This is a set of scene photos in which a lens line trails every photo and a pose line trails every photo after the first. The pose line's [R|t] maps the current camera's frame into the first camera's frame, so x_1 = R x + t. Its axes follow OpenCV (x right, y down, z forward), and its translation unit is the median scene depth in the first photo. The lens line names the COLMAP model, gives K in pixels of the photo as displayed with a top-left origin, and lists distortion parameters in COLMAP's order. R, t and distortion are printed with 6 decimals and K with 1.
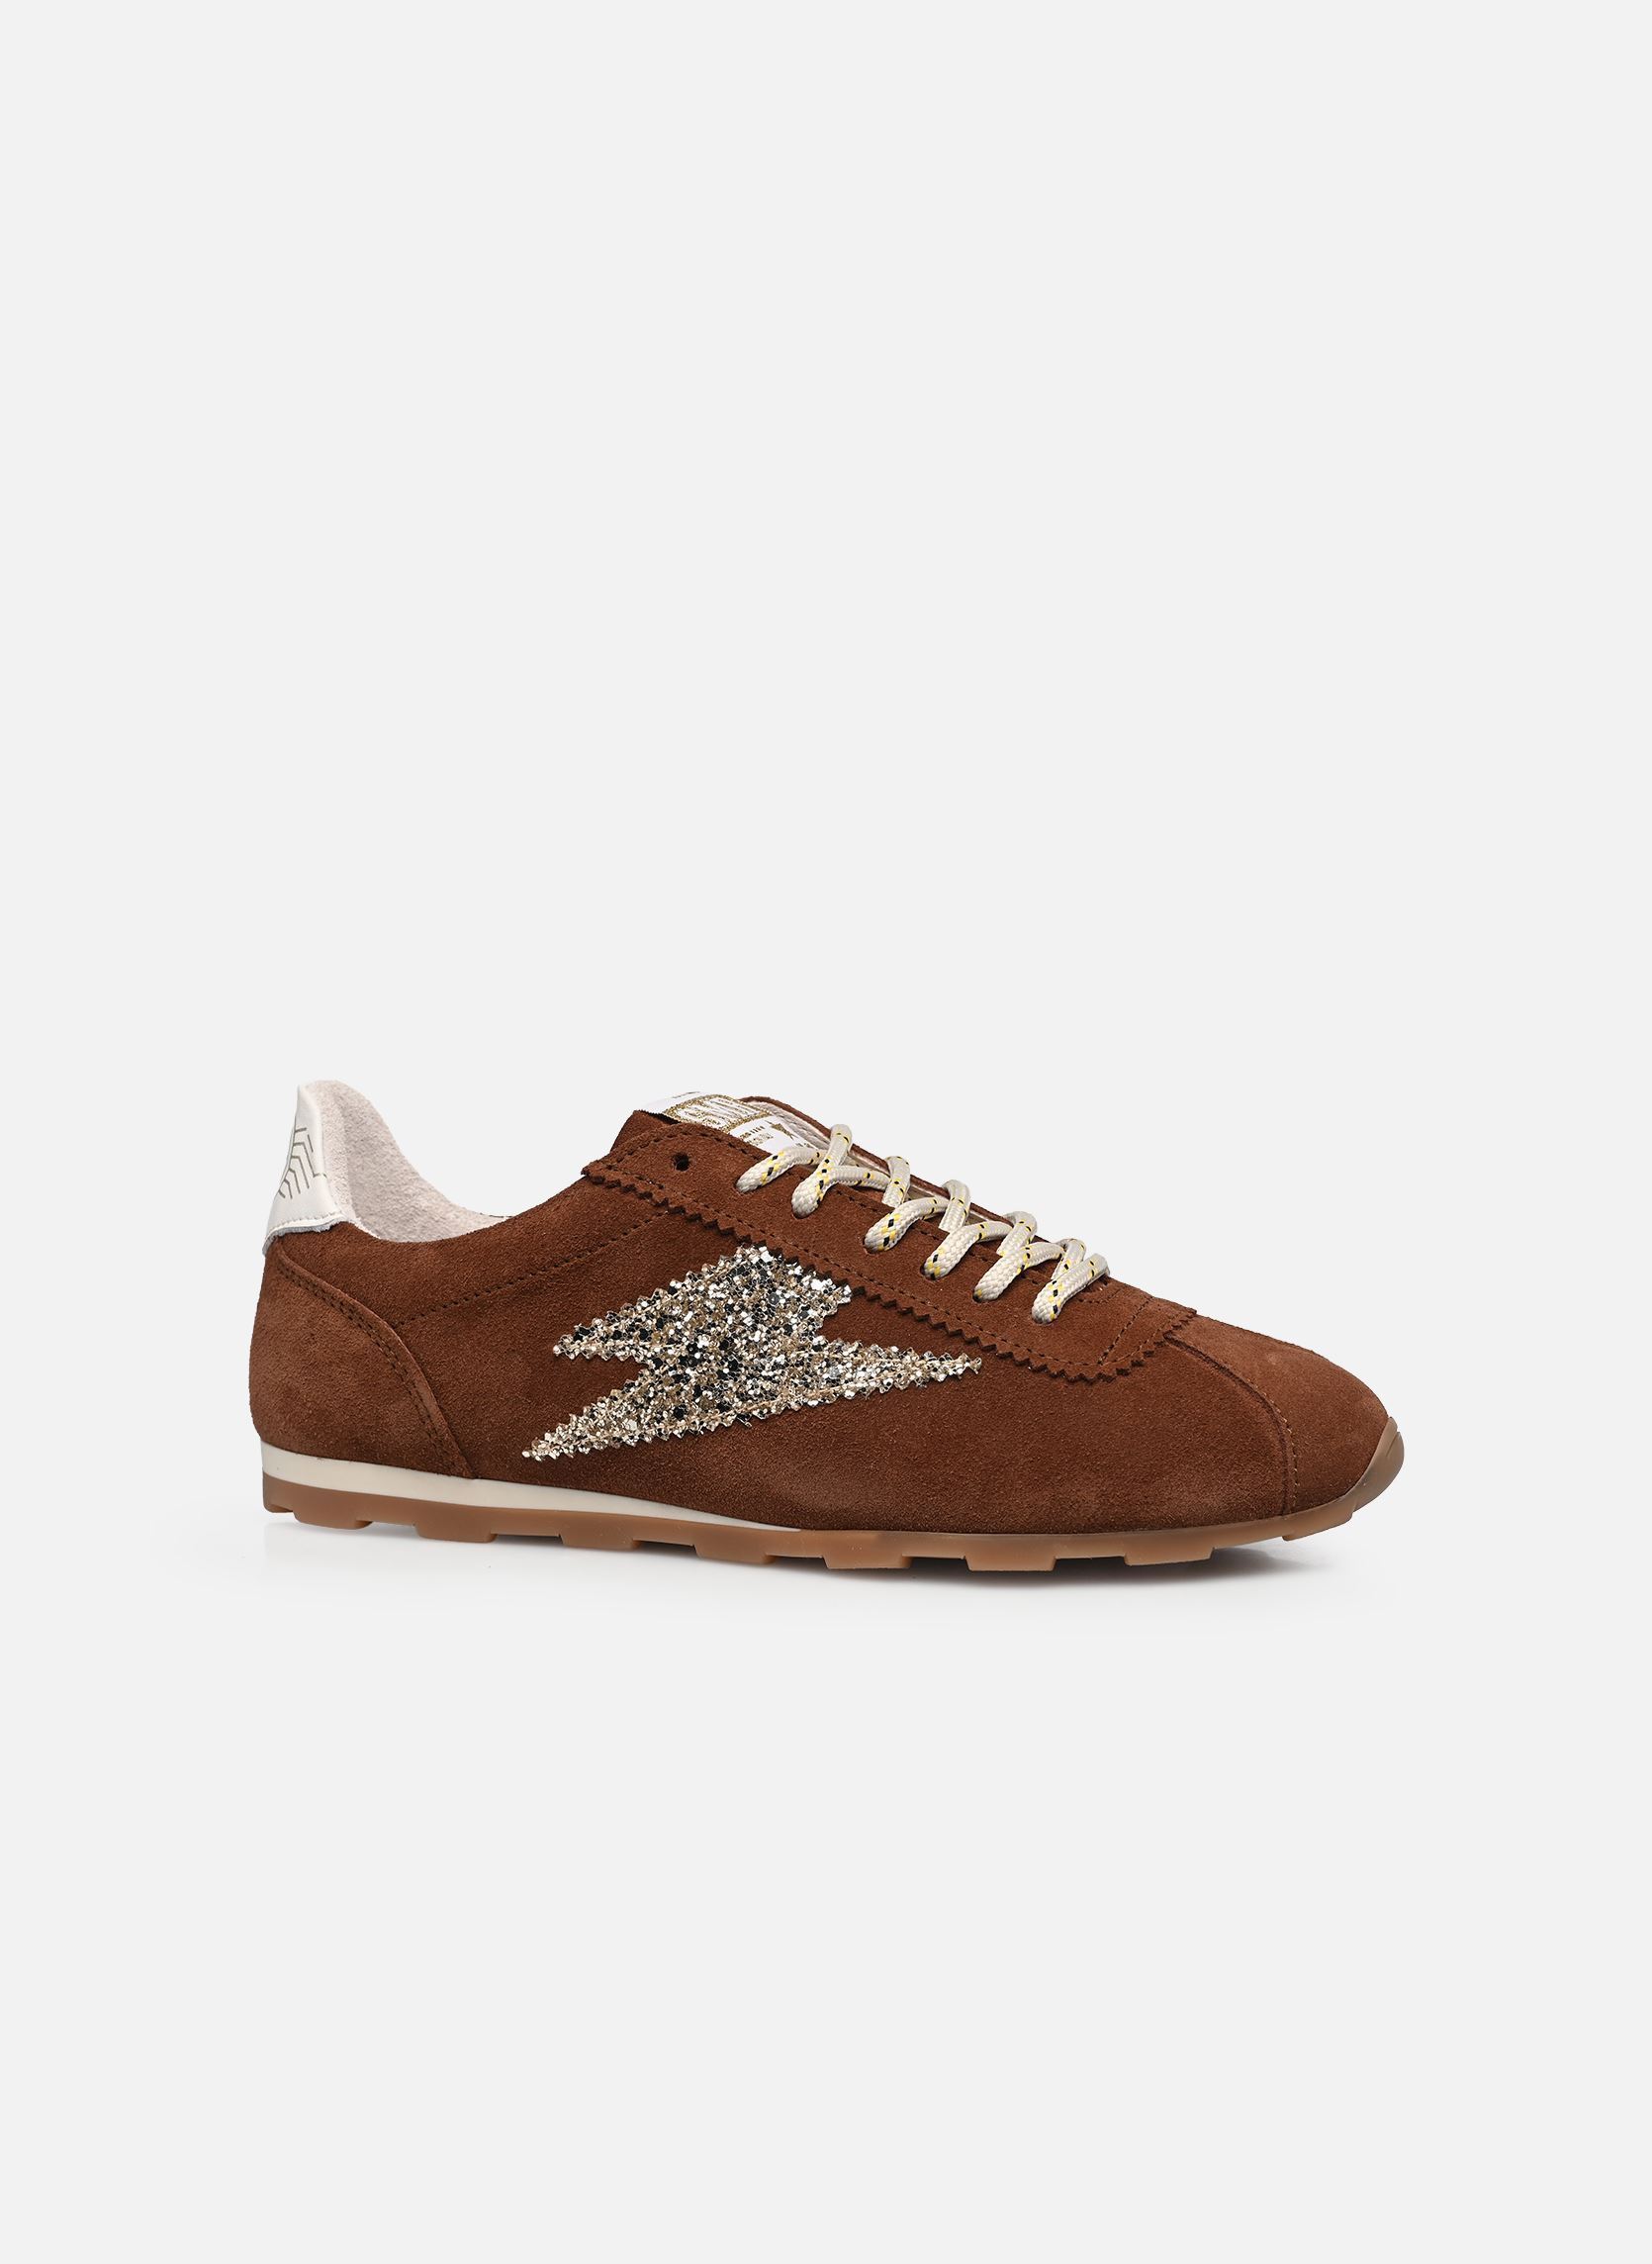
lens RADIAL K [[7172.4, 0, 825.5], [0, 7172.4, 1132.0], [0, 0, 1]] dist [0.138776, 0.000000]
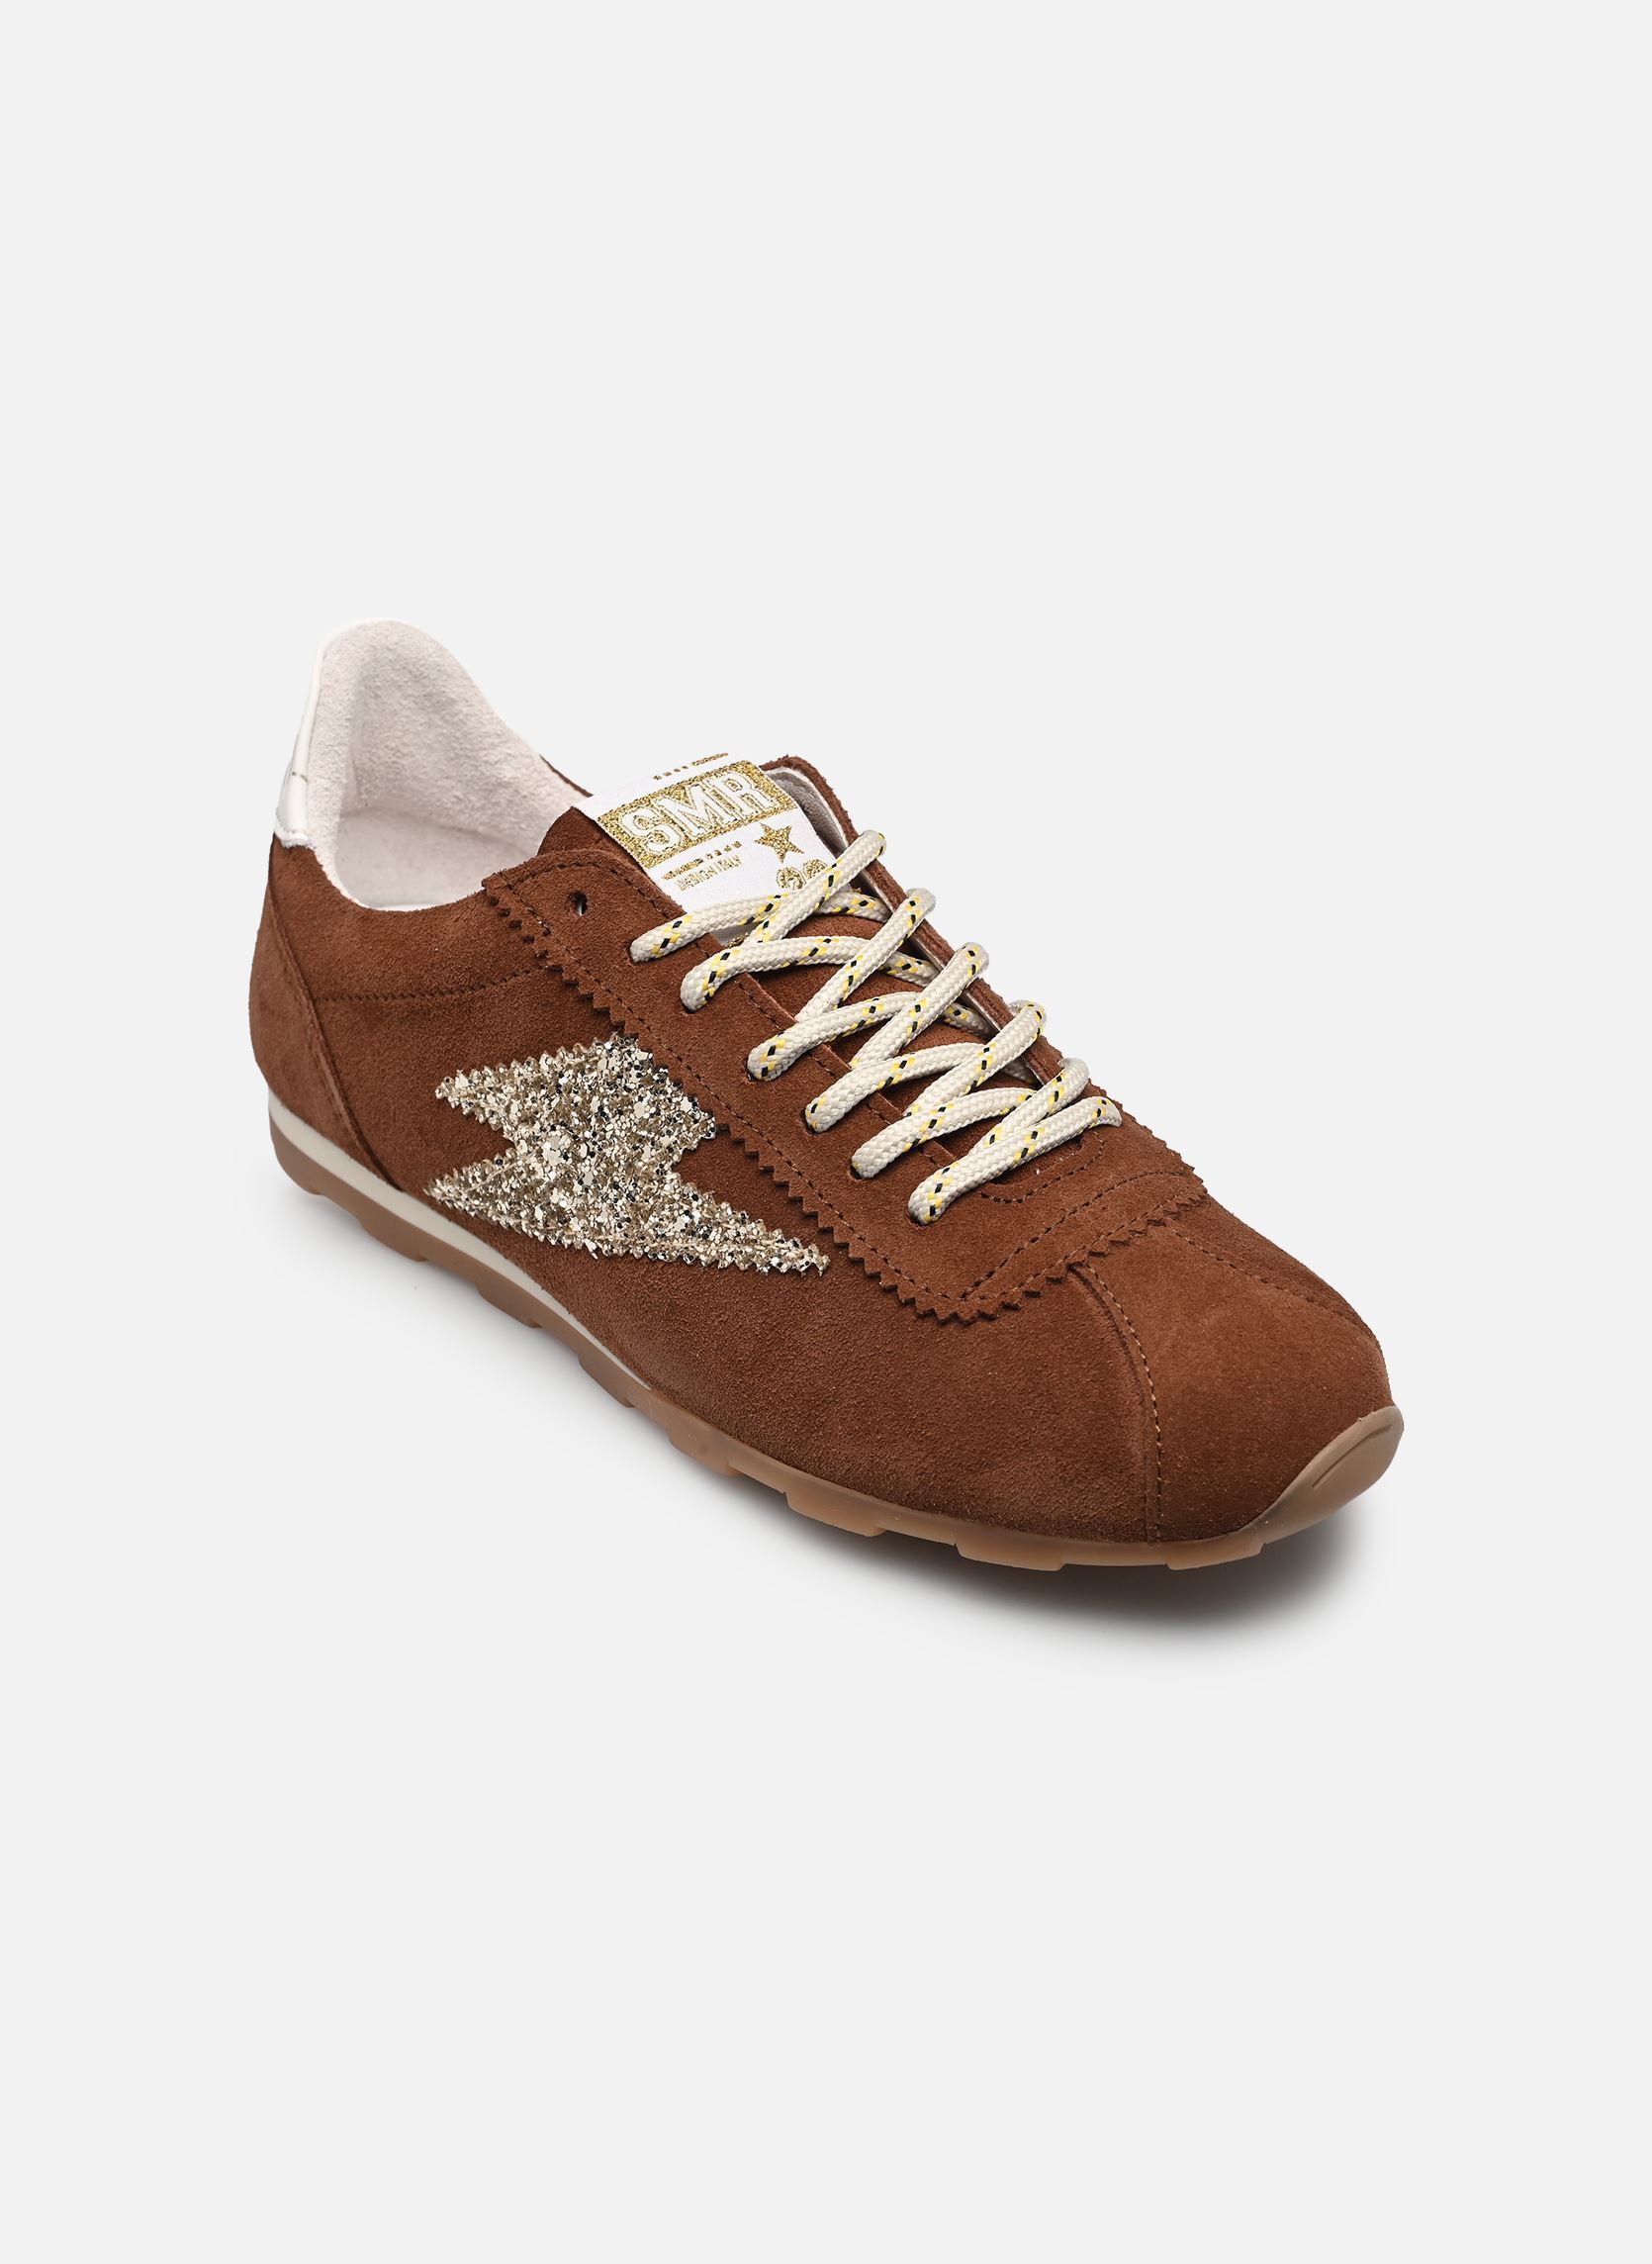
lens RADIAL K [[7172.4, 0, 826.4], [0, 7172.4, 1133.4], [0, 0, 1]] dist [0.138776, 0.000000]
pose [[0.823893, 0.241471, -0.512730, 0.414153], [-0.003006, 0.906541, 0.422107, -0.306835], [0.566738, -0.346229, 0.747619, 0.419078]]
